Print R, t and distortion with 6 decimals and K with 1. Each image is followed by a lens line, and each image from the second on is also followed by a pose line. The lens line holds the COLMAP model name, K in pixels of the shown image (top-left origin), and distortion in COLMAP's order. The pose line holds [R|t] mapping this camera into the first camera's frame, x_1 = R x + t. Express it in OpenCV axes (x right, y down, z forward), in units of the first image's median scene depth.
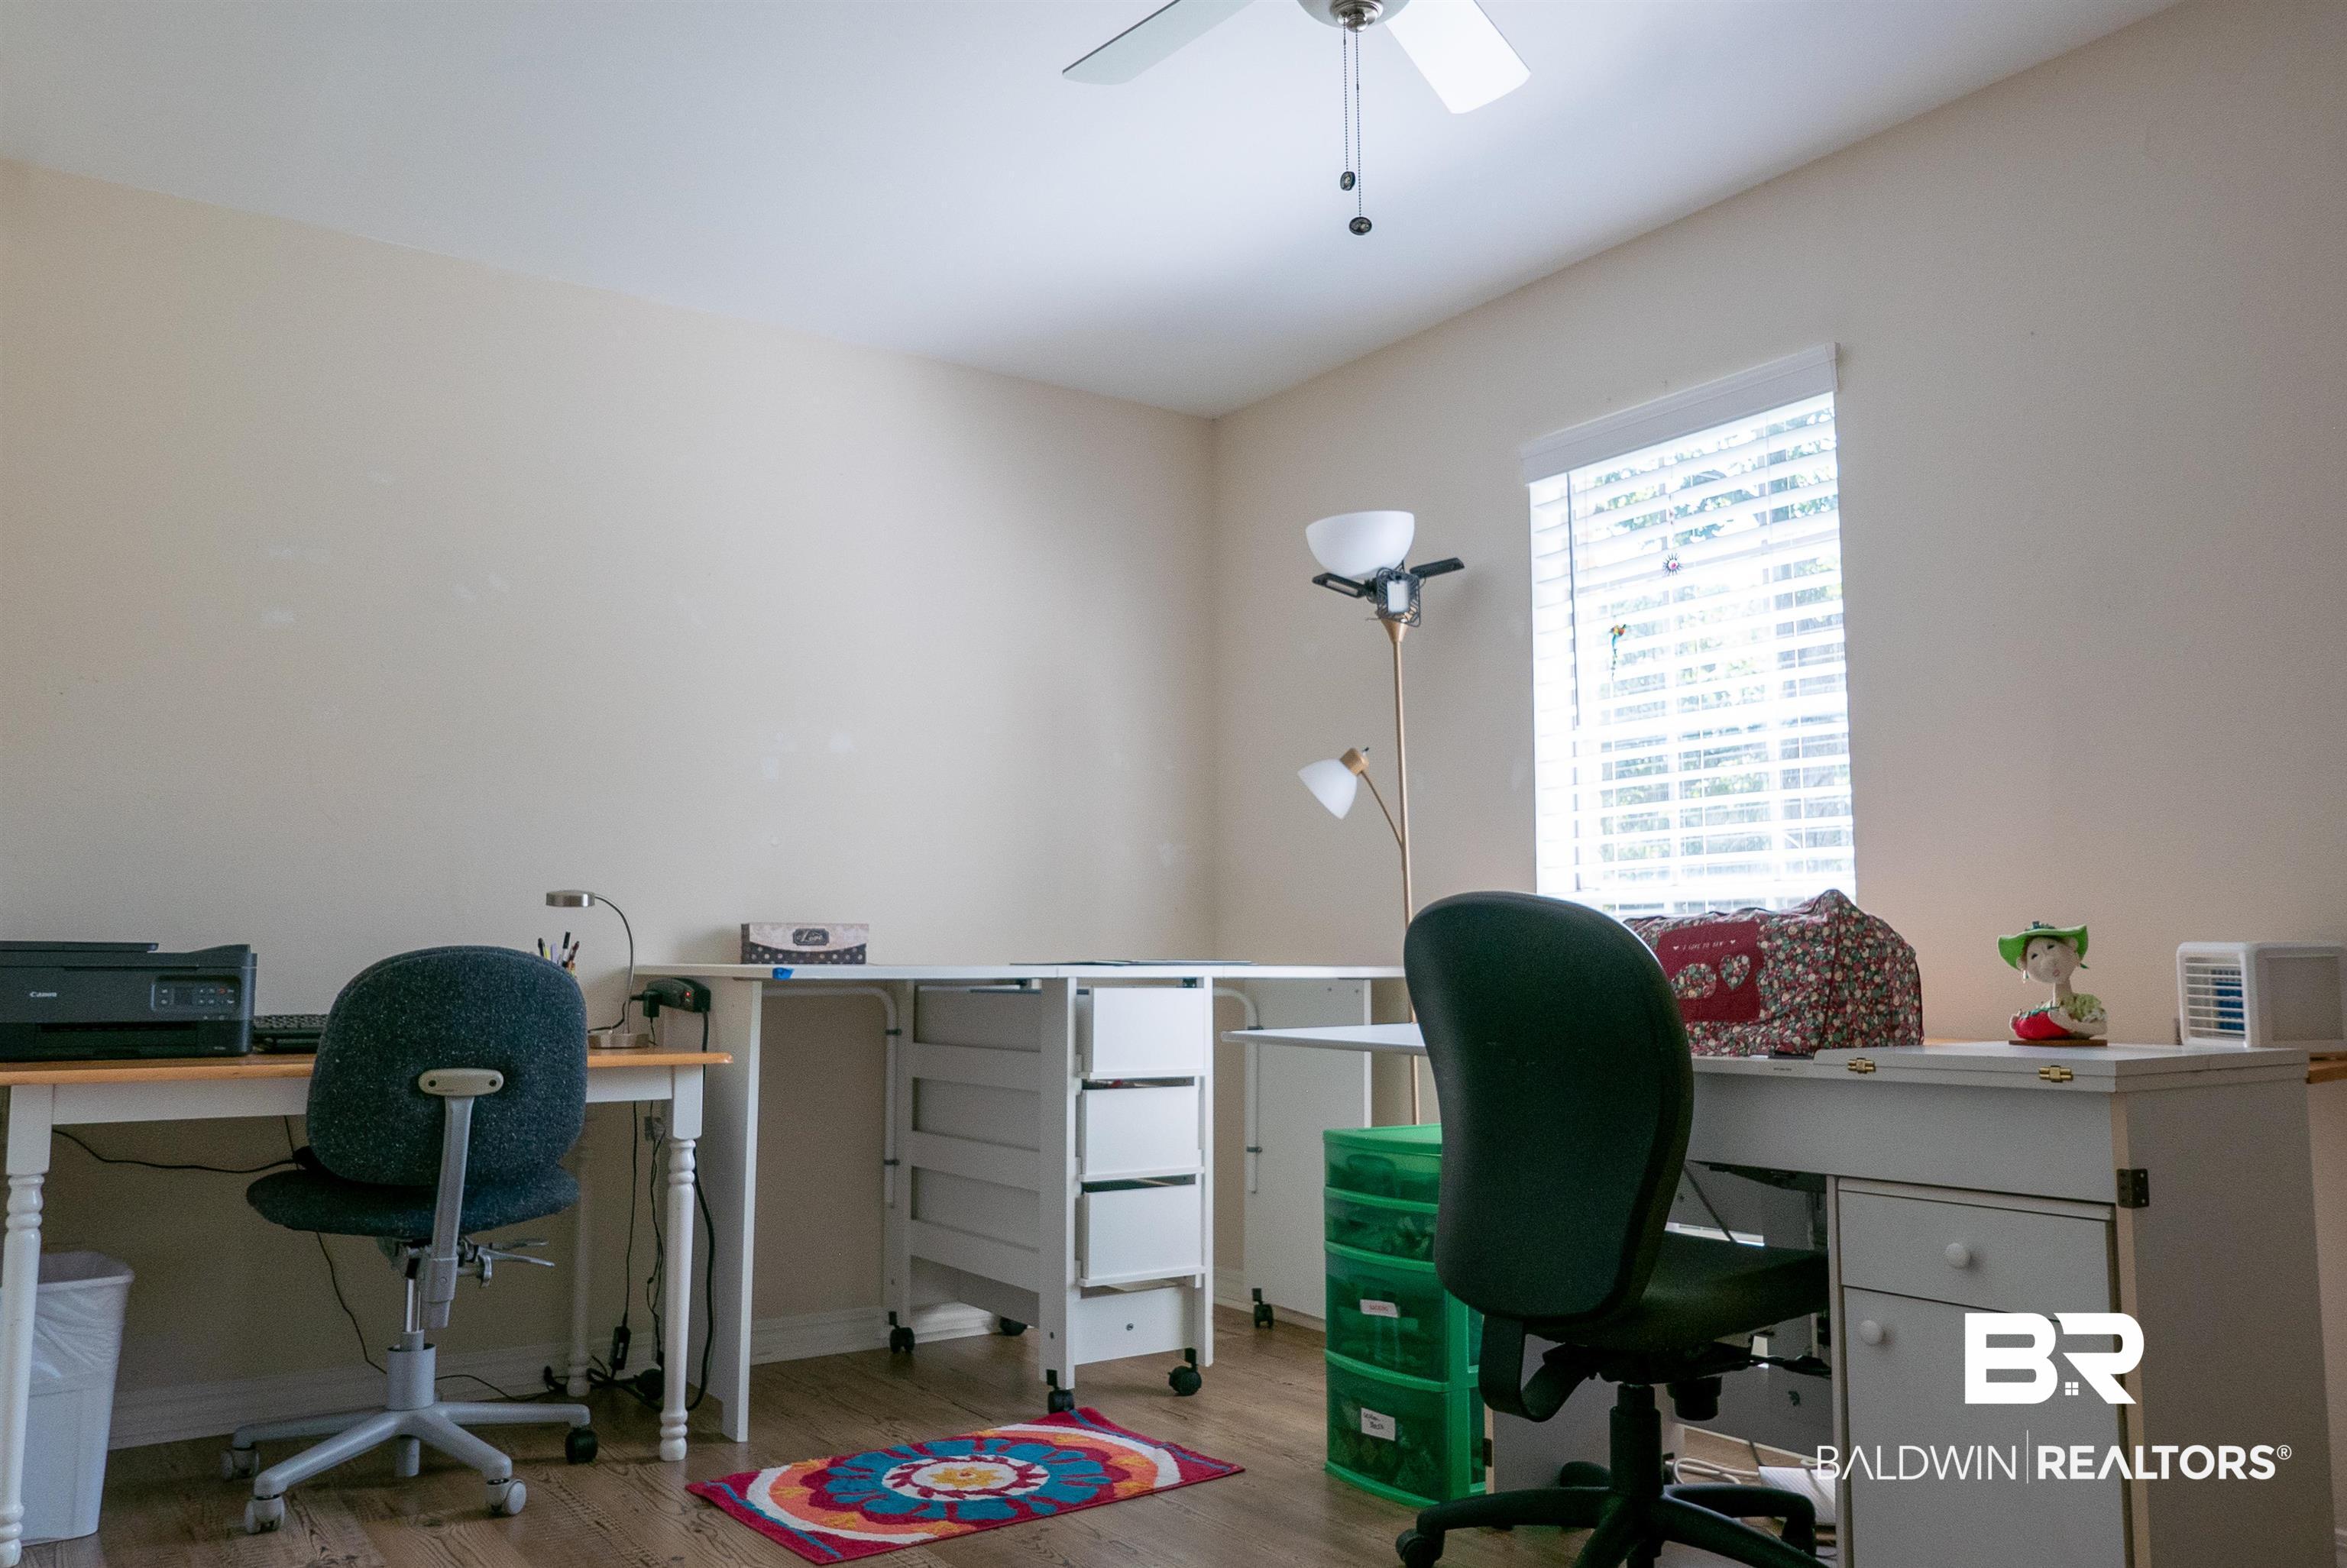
lens RADIAL K [[1573.1, 0, 1231.1], [0, 1573.1, 784.0], [0, 0, 1]] dist [-0.056509, 0.046586]
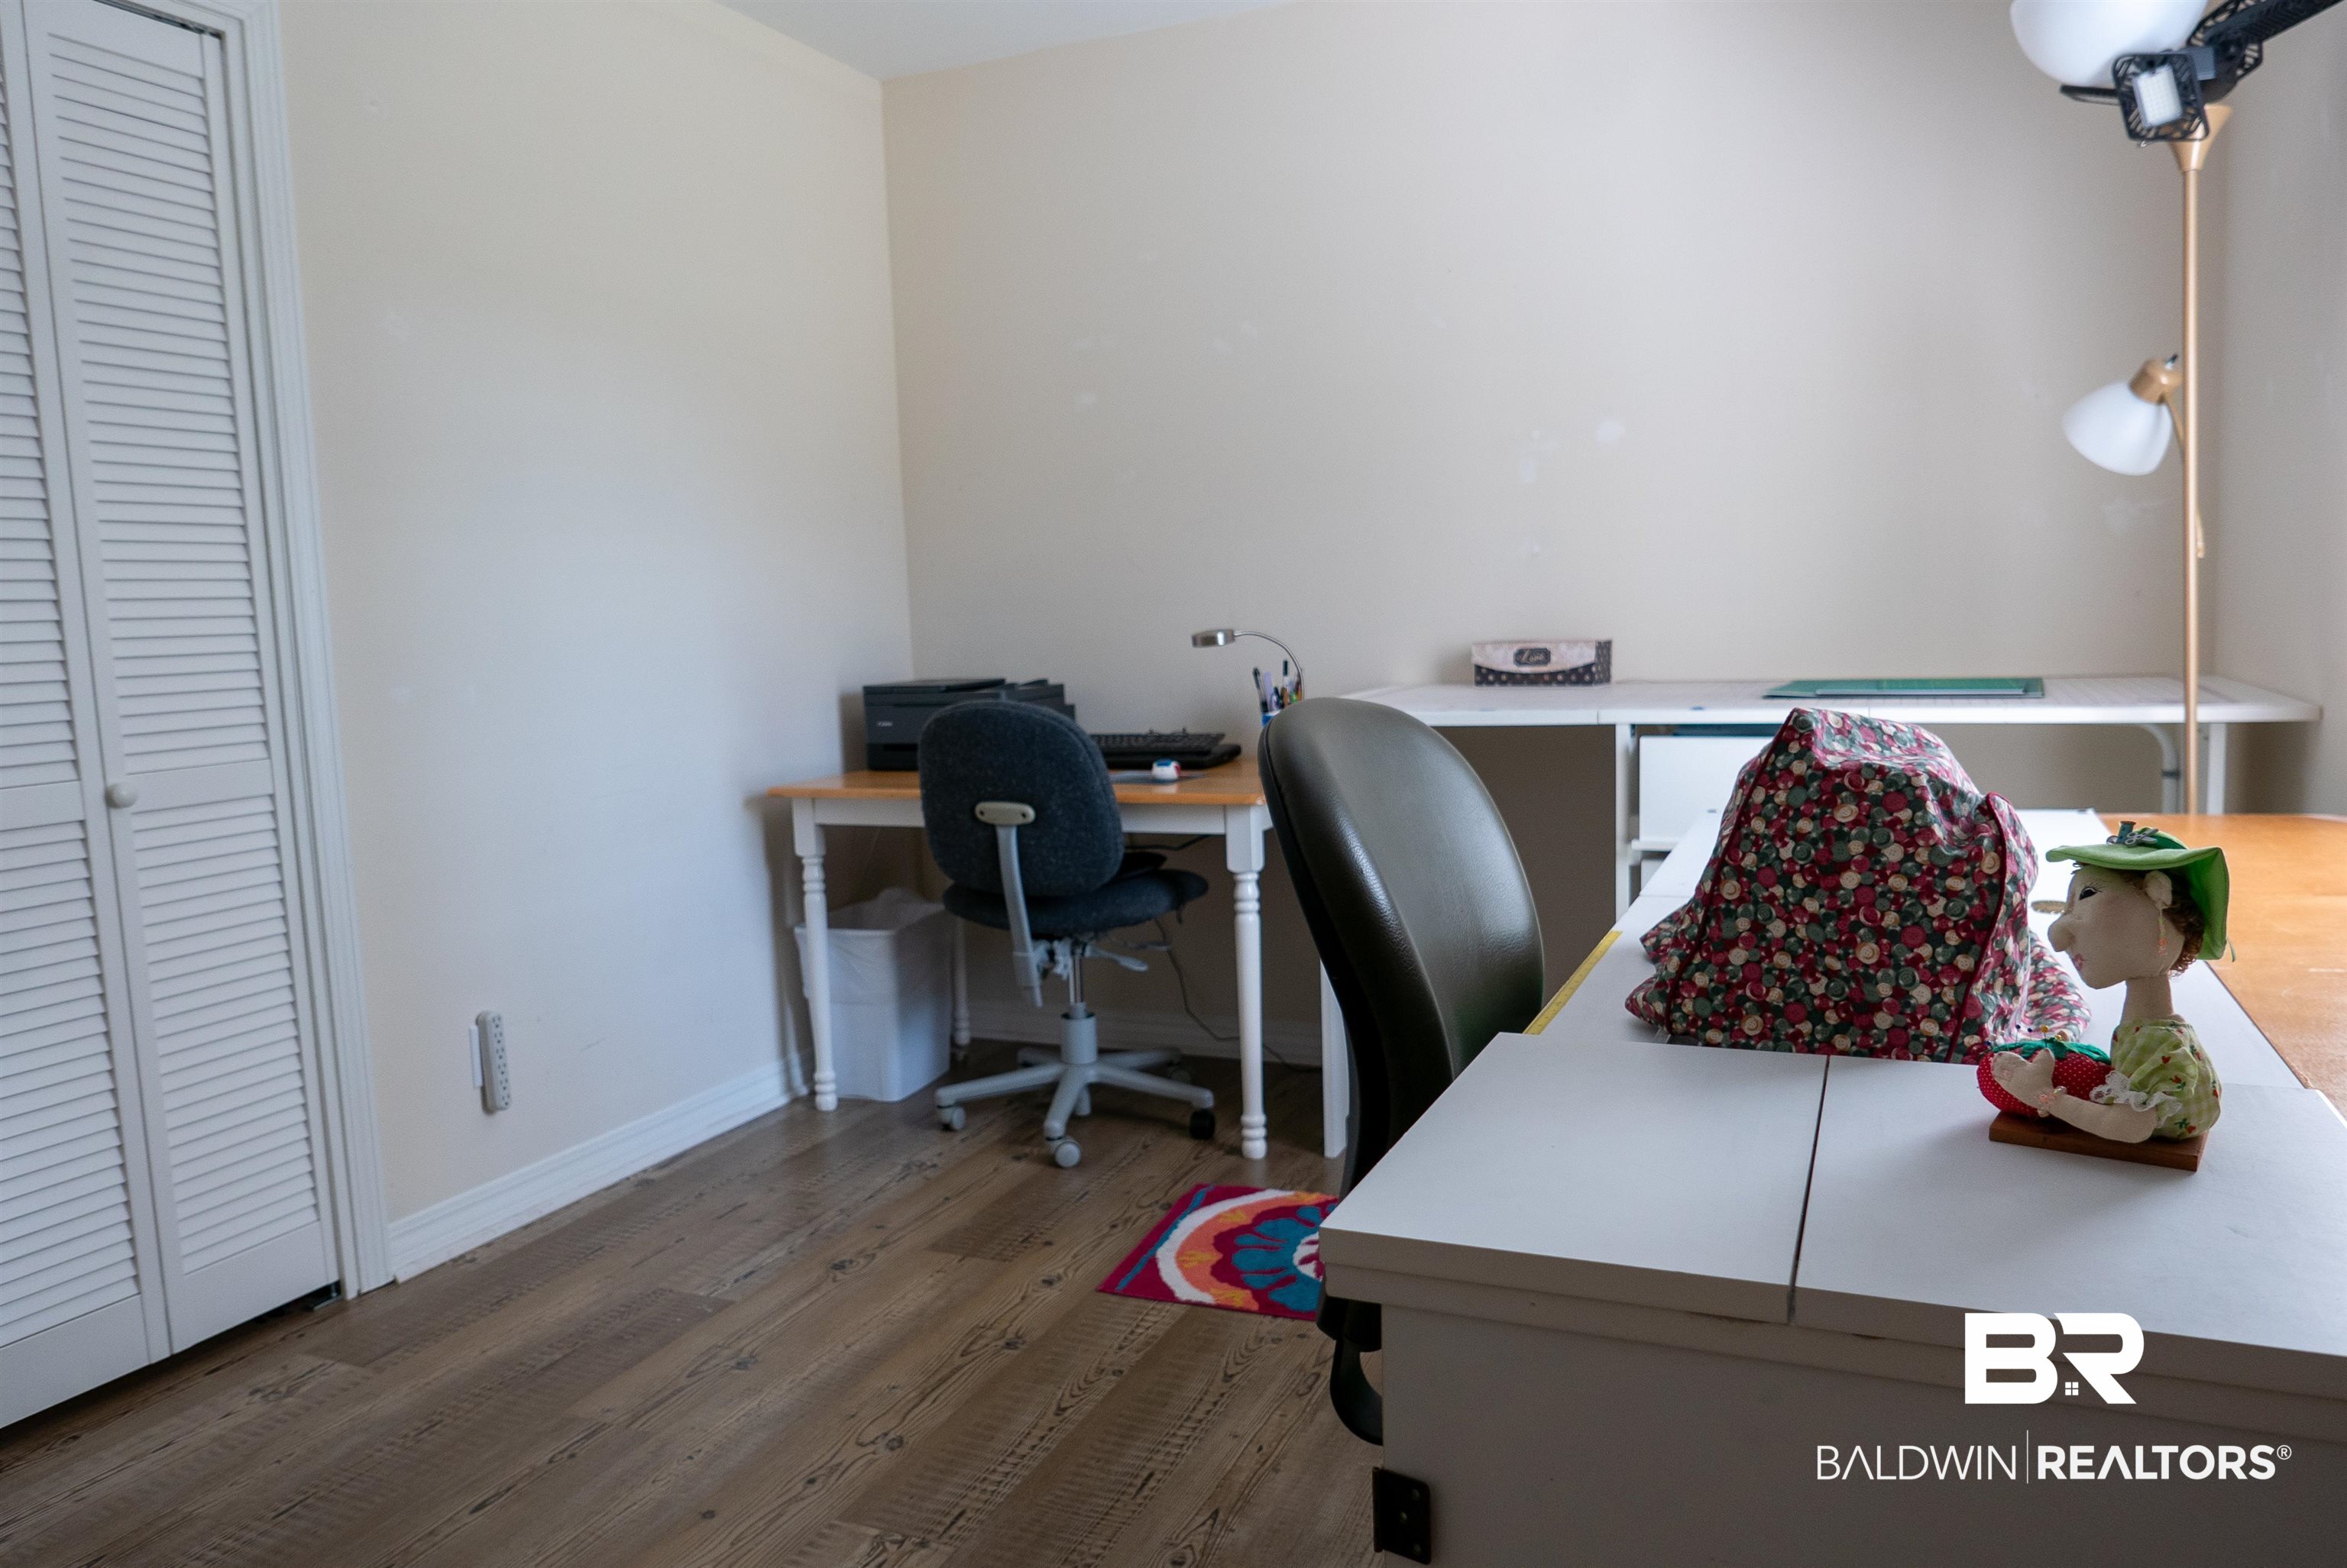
lens RADIAL K [[1573.1, 0, 1231.1], [0, 1573.1, 784.0], [0, 0, 1]] dist [-0.056509, 0.046586]
pose [[0.553897, 0.073310, -0.829351, 0.517534], [0.126092, 0.977240, 0.170595, -0.011802], [0.822982, -0.199066, 0.532047, 0.438567]]
